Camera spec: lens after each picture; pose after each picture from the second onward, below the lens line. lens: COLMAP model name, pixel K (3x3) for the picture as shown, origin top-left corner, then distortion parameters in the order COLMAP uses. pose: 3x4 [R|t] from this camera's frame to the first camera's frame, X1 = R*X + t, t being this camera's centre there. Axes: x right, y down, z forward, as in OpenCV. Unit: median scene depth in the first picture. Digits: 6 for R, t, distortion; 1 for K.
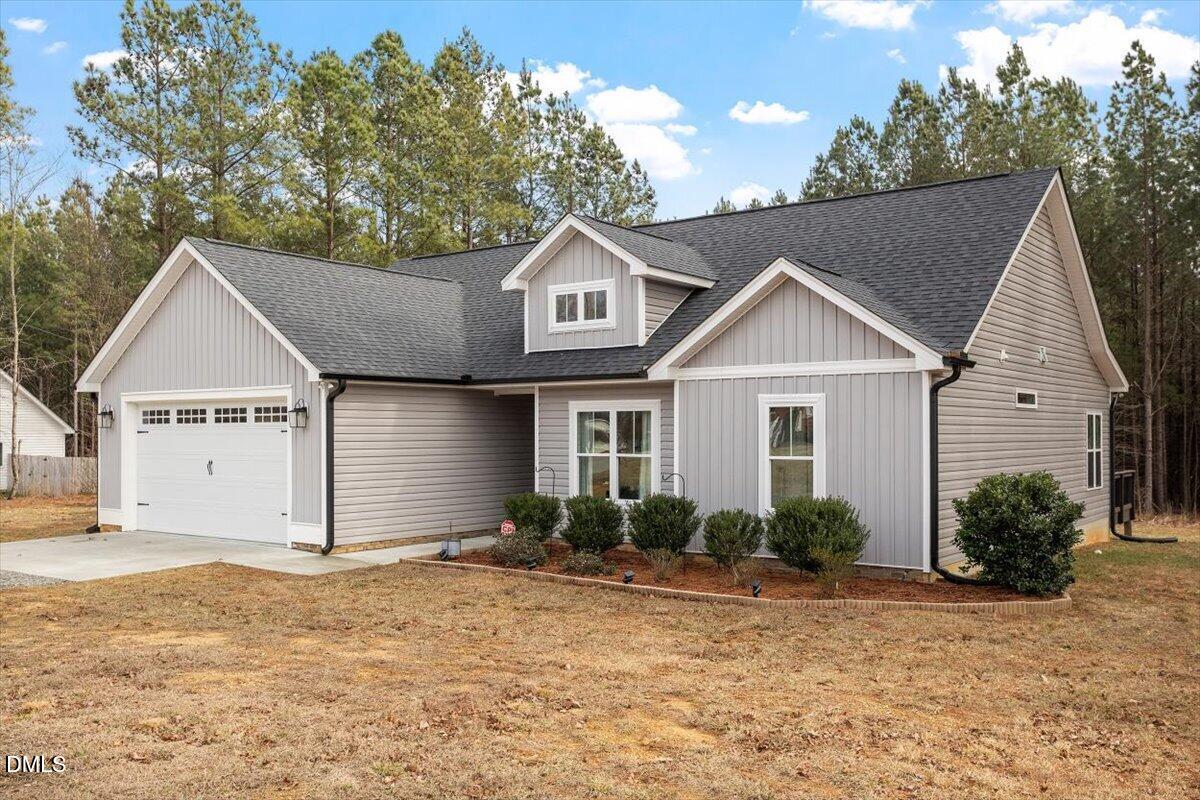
lens RADIAL K [[1041.4, 0, 599.8], [0, 1041.4, 433.6], [0, 0, 1]] dist [0.005447, 0.003260]
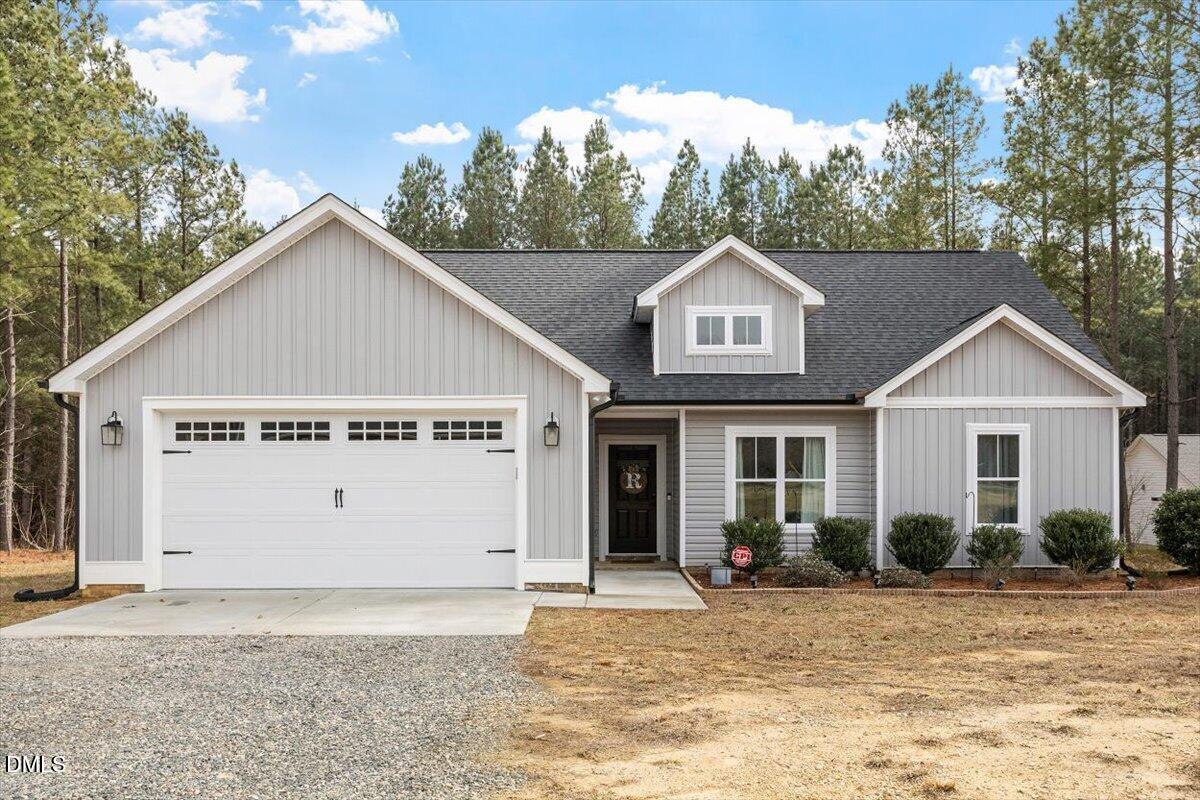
lens RADIAL K [[1049.4, 0, 600.7], [0, 1049.4, 483.4], [0, 0, 1]] dist [0.035915, -0.002041]
pose [[0.802065, -0.002244, 0.597232, -0.723869], [-0.000193, 0.999992, 0.004017, 0.019709], [-0.597236, -0.003337, 0.802058, 0.274914]]
